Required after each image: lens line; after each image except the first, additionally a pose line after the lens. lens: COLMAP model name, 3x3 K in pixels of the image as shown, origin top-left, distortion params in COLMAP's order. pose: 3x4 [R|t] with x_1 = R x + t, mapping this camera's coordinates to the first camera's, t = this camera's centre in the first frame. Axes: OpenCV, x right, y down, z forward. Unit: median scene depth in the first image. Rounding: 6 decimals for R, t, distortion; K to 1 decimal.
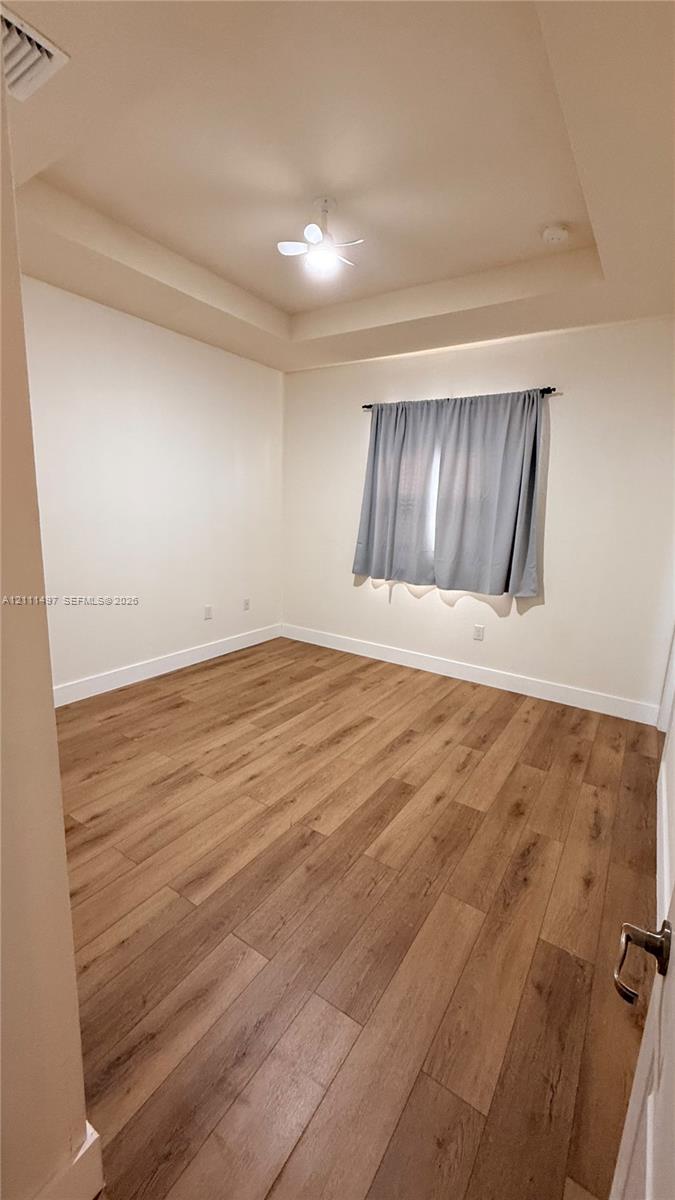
lens RADIAL K [[480.2, 0, 329.9], [0, 480.2, 592.1], [0, 0, 1]] dist [-0.011268, -0.000200]
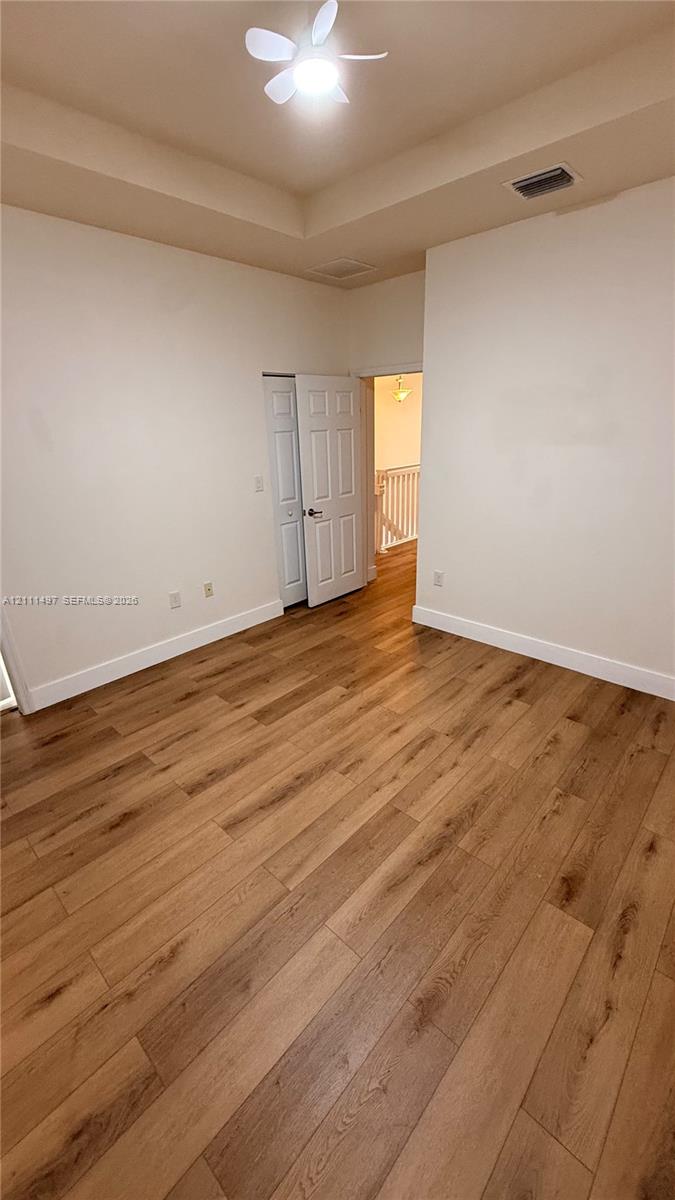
lens RADIAL K [[480.2, 0, 335.5], [0, 480.2, 602.5], [0, 0, 1]] dist [-0.011268, -0.000200]
pose [[-0.987812, -0.068017, 0.140001, -0.151274], [0.015183, 0.853069, 0.521577, -0.390401], [-0.154907, 0.517346, -0.841639, 1.700834]]
